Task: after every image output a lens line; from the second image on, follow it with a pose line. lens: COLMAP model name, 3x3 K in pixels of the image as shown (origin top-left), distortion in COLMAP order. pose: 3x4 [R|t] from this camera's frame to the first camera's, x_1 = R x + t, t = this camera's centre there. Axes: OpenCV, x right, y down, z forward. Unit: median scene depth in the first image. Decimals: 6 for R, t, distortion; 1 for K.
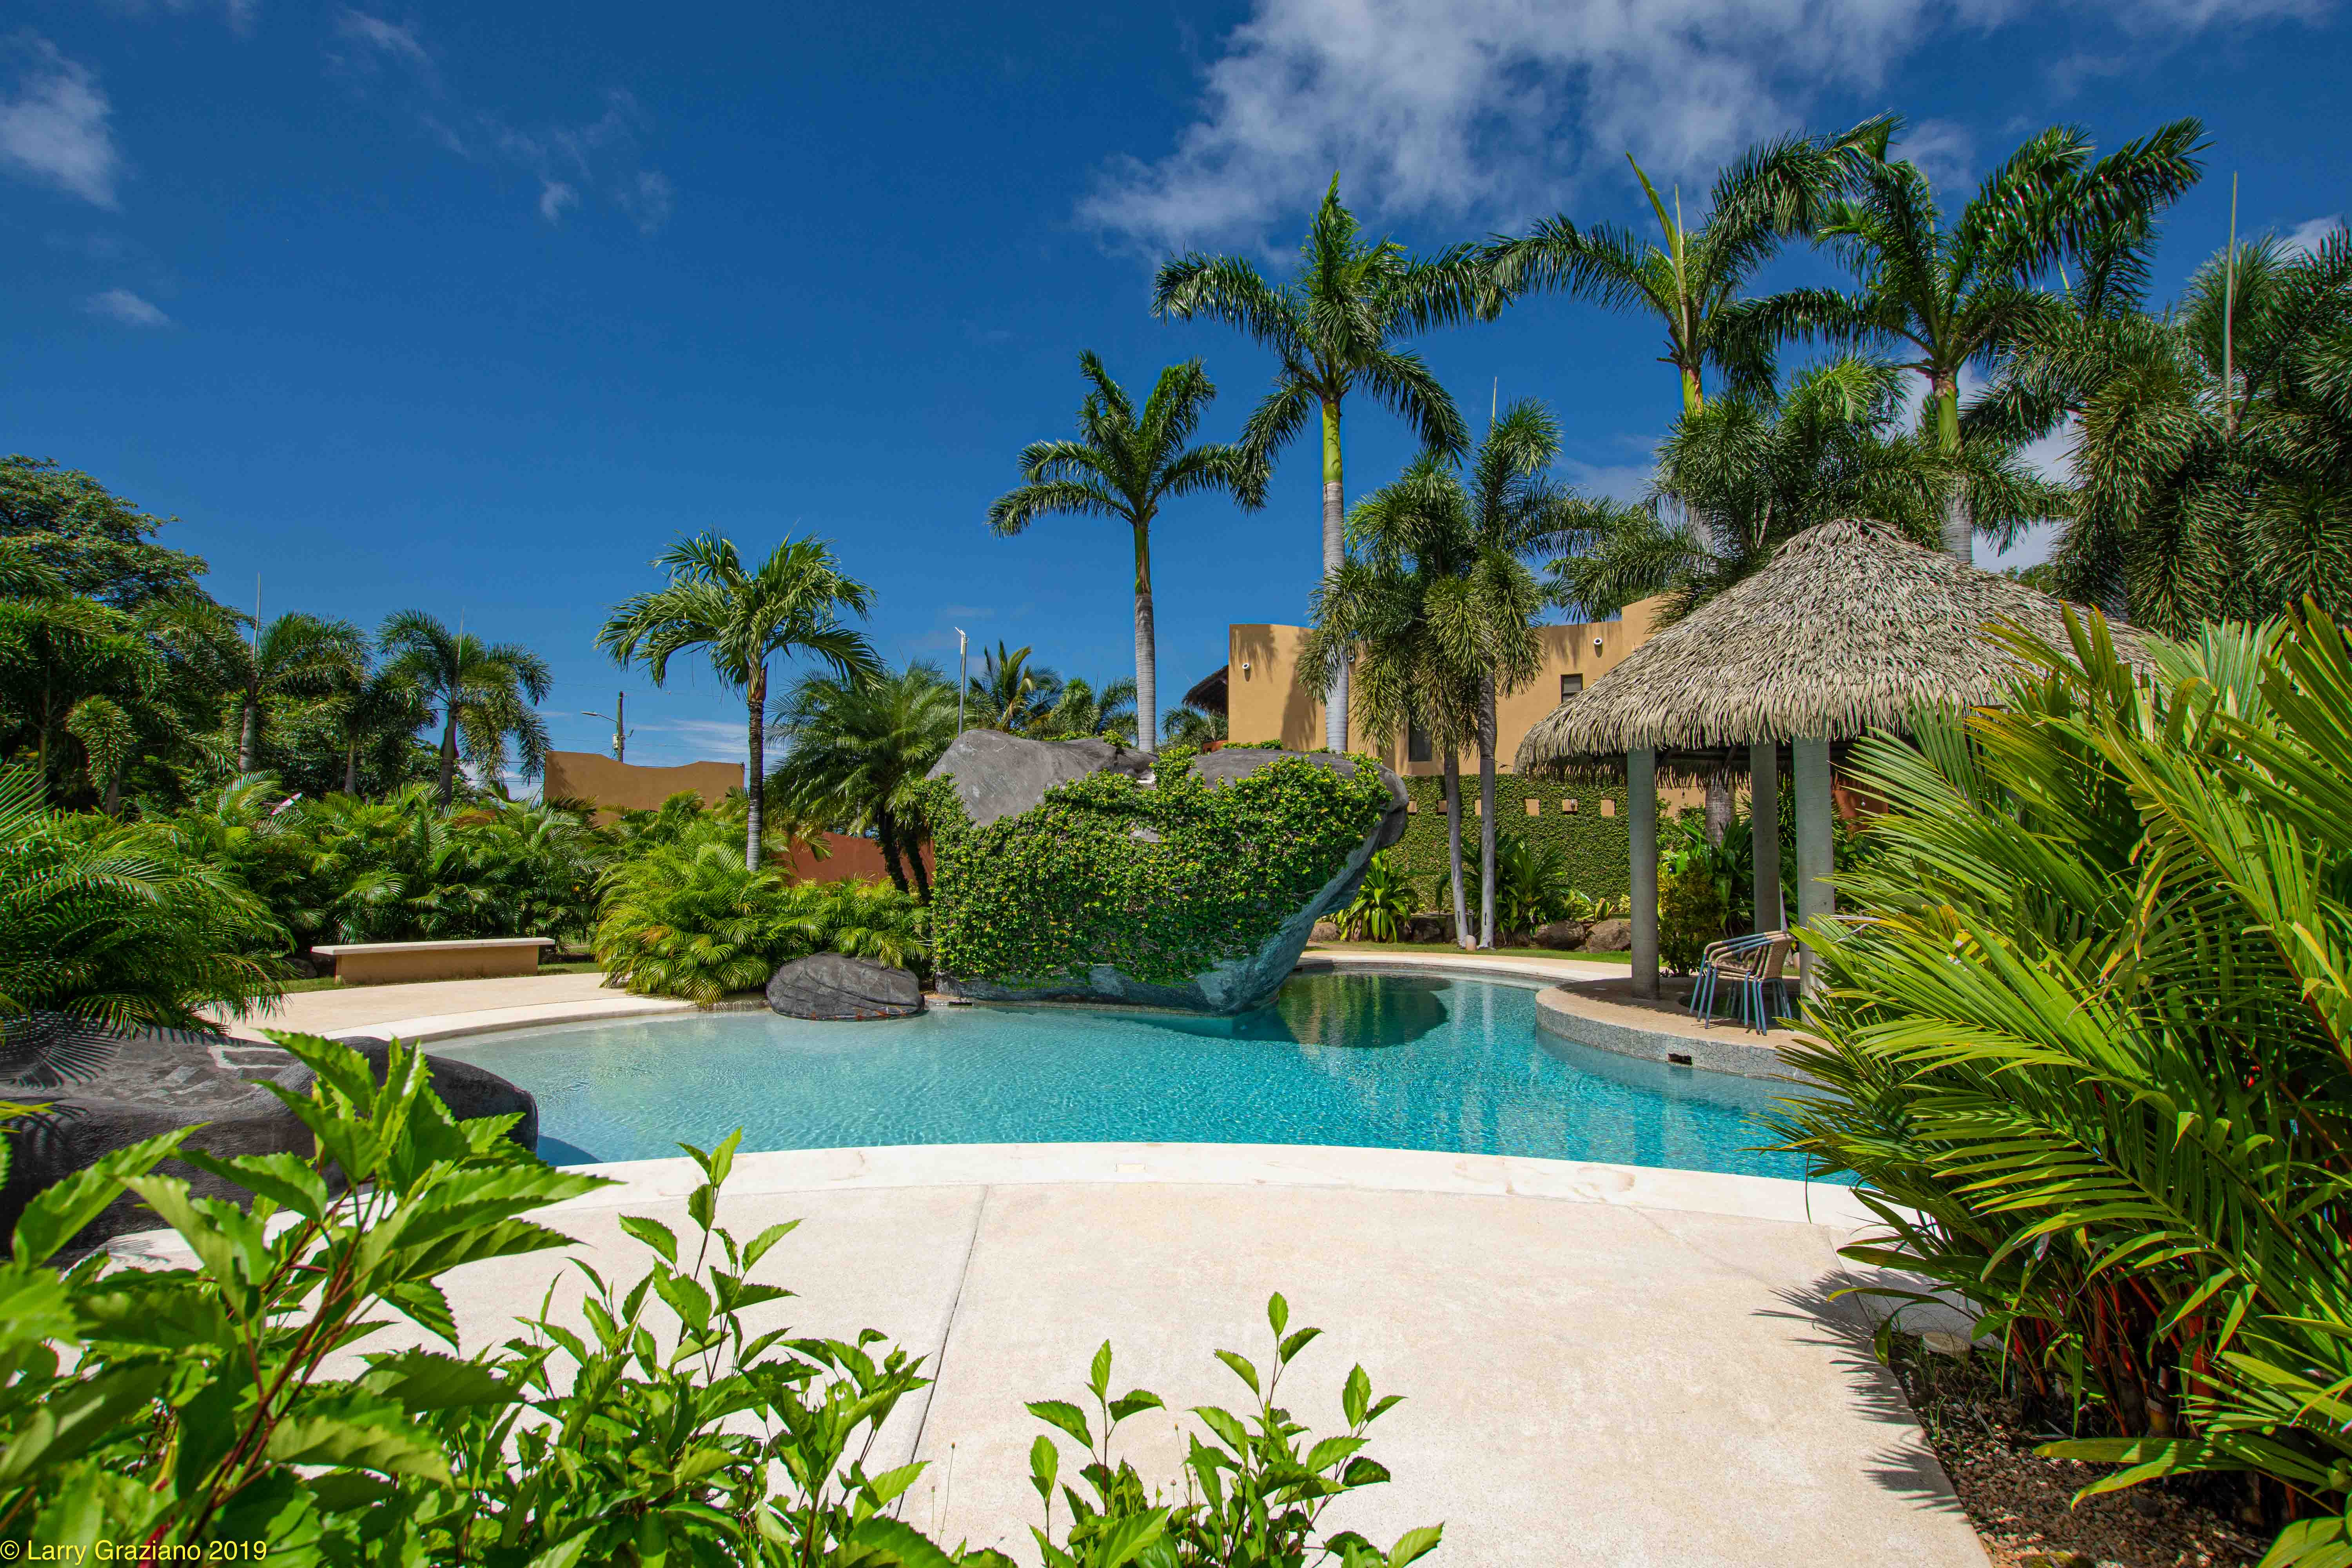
lens RADIAL K [[967.6, 0, 1176.0], [0, 967.6, 784.0], [0, 0, 1]] dist [-0.000928, -0.000104]
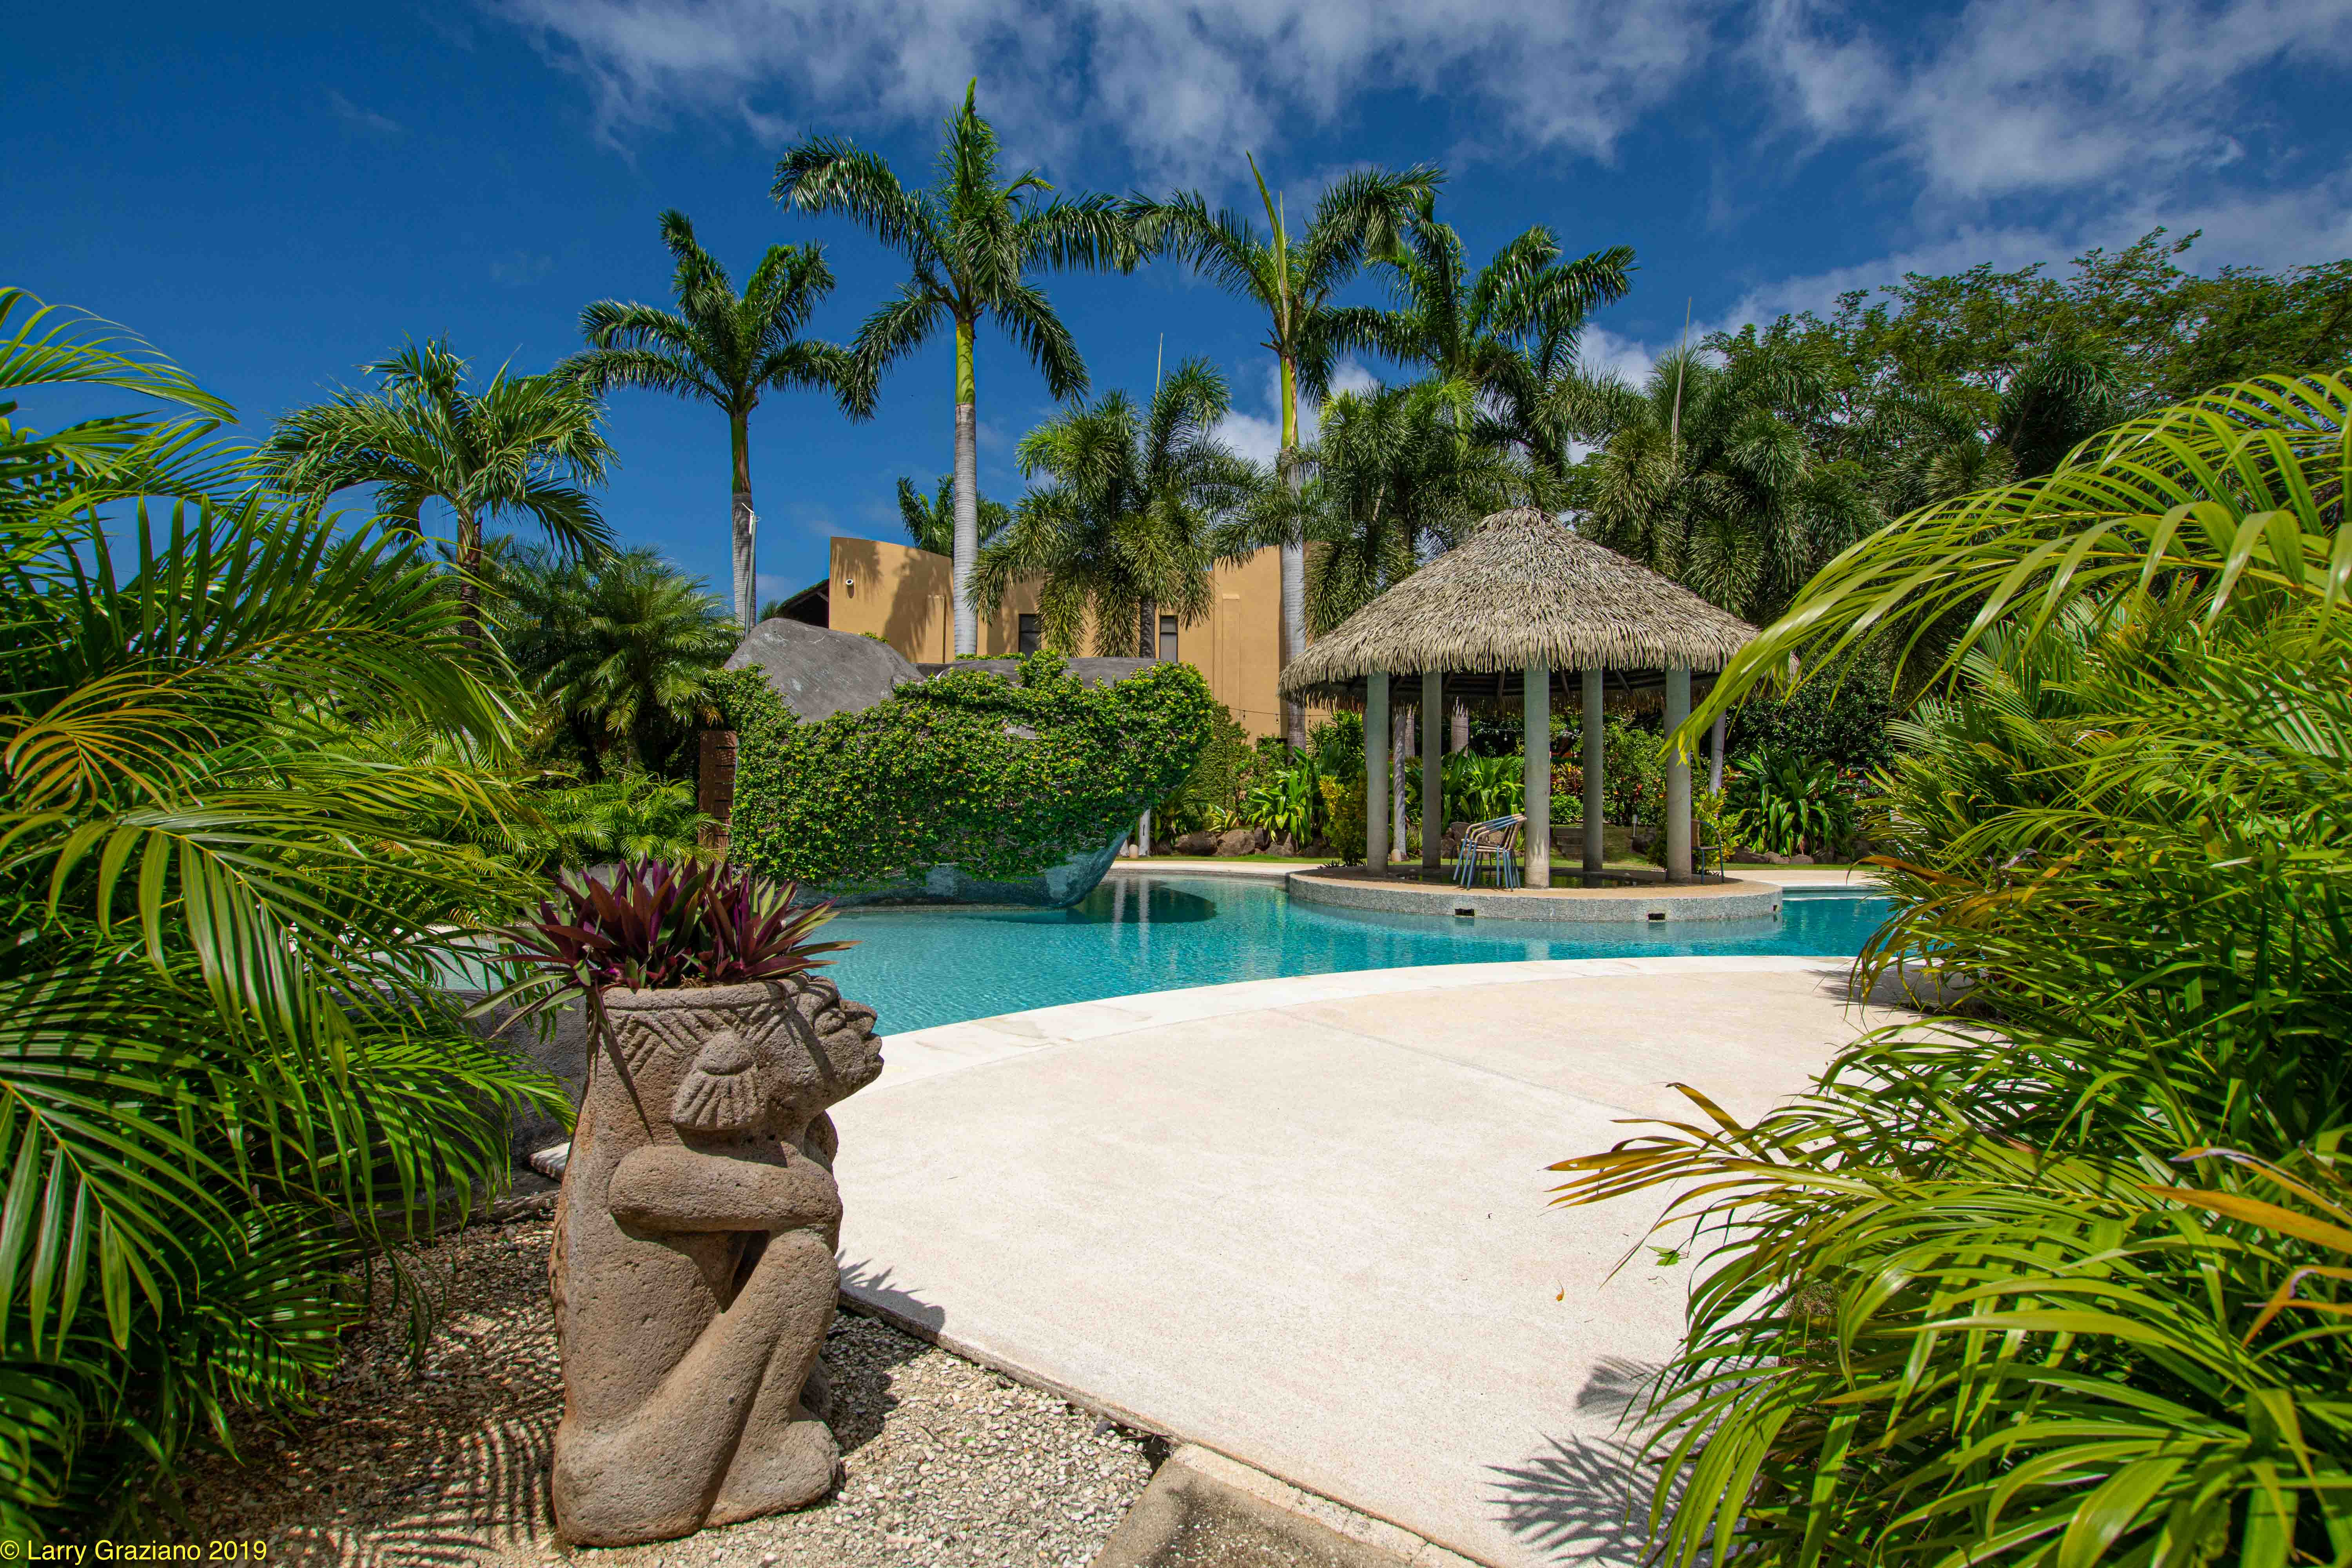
lens RADIAL K [[948.3, 0, 1179.7], [0, 948.3, 769.2], [0, 0, 1]] dist [-0.020165, -0.000116]
pose [[0.904507, 0.007015, 0.426400, -0.229711], [-0.032611, 0.998075, 0.052756, 0.025096], [-0.425209, -0.061624, 0.902995, 0.019548]]
